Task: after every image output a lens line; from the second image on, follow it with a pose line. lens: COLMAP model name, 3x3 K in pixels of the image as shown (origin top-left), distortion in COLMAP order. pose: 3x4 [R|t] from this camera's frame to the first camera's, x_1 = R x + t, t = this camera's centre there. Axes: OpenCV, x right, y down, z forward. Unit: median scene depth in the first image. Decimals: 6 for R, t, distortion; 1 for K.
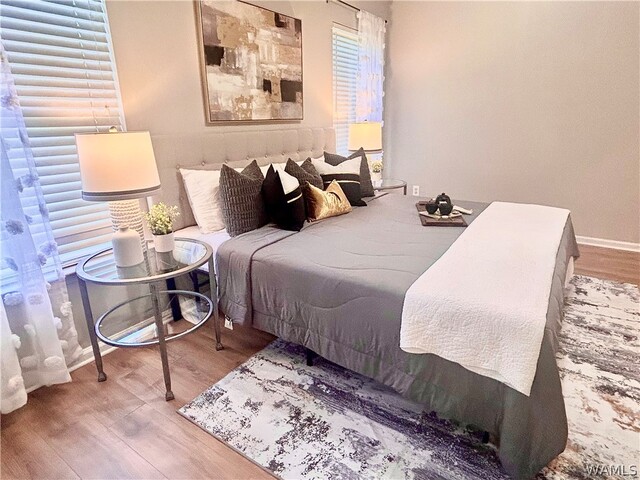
lens RADIAL K [[387.2, 0, 320.0], [0, 387.2, 240.0], [0, 0, 1]] dist [-0.002038, 0.000025]
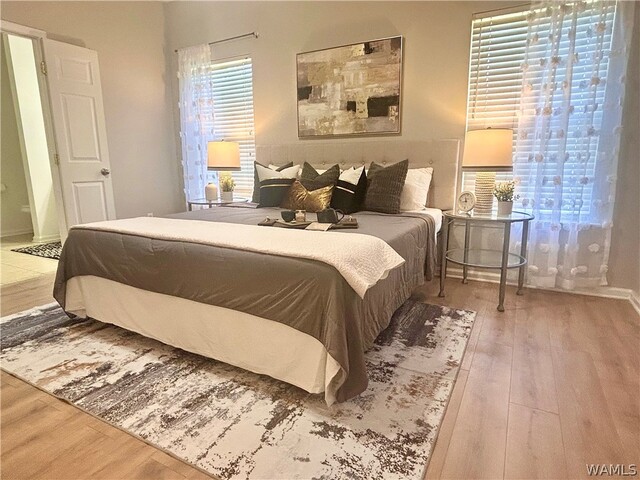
lens RADIAL K [[370.2, 0, 320.0], [0, 370.2, 240.0], [0, 0, 1]] dist [-0.006402, -0.002308]
pose [[0.104620, 0.231677, -0.967151, 1.137880], [-0.282123, 0.939451, 0.194523, -0.213006], [0.953657, 0.252504, 0.163647, 0.870201]]
